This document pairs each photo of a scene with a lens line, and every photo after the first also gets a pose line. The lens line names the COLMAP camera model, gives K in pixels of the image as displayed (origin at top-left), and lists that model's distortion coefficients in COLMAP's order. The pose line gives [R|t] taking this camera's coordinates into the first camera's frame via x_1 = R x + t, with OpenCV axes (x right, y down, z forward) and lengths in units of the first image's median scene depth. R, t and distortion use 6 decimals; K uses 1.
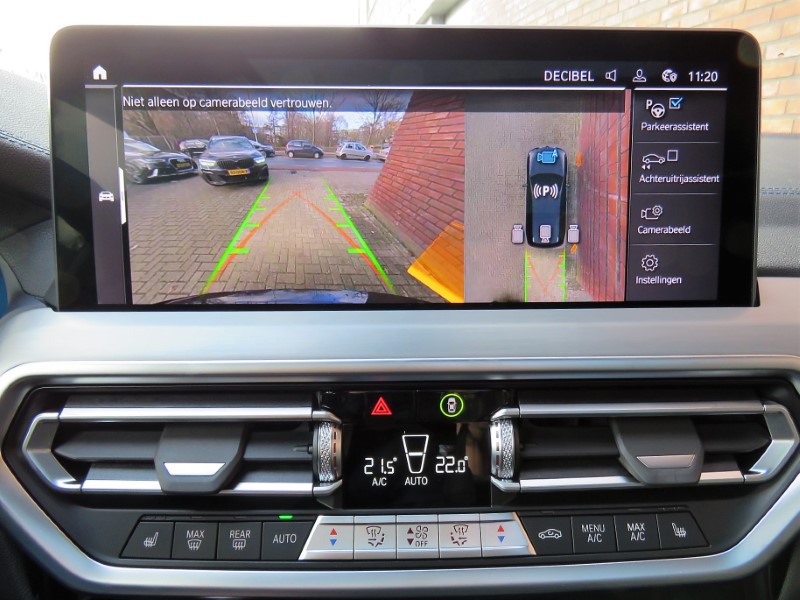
lens RADIAL K [[729.1, 0, 400.0], [0, 729.1, 300.0], [0, 0, 1]] dist [-0.001524, 0.015629]
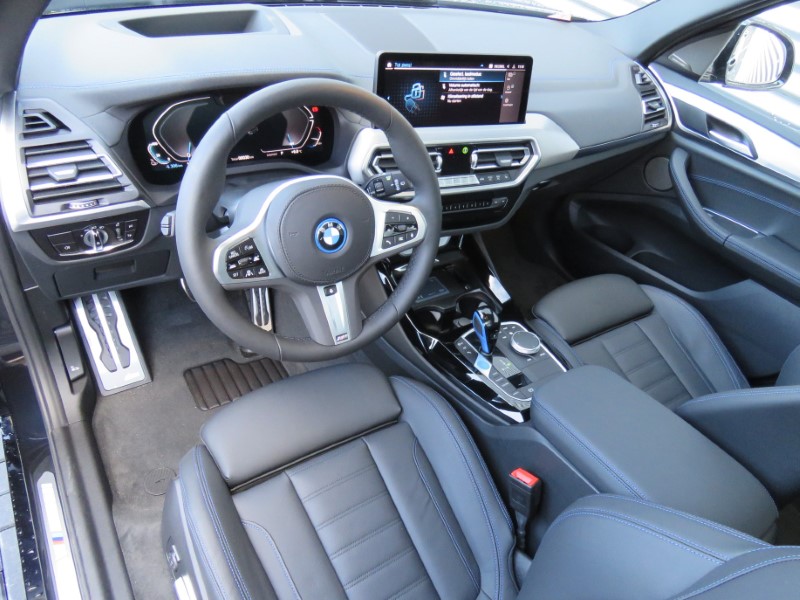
lens RADIAL K [[729.1, 0, 400.0], [0, 729.1, 300.0], [0, 0, 1]] dist [-0.001524, 0.015629]
pose [[0.894542, -0.122332, 0.429917, -2.210778], [-0.055903, 0.923649, 0.379140, -0.643297], [-0.443473, -0.363191, 0.819405, -2.644027]]
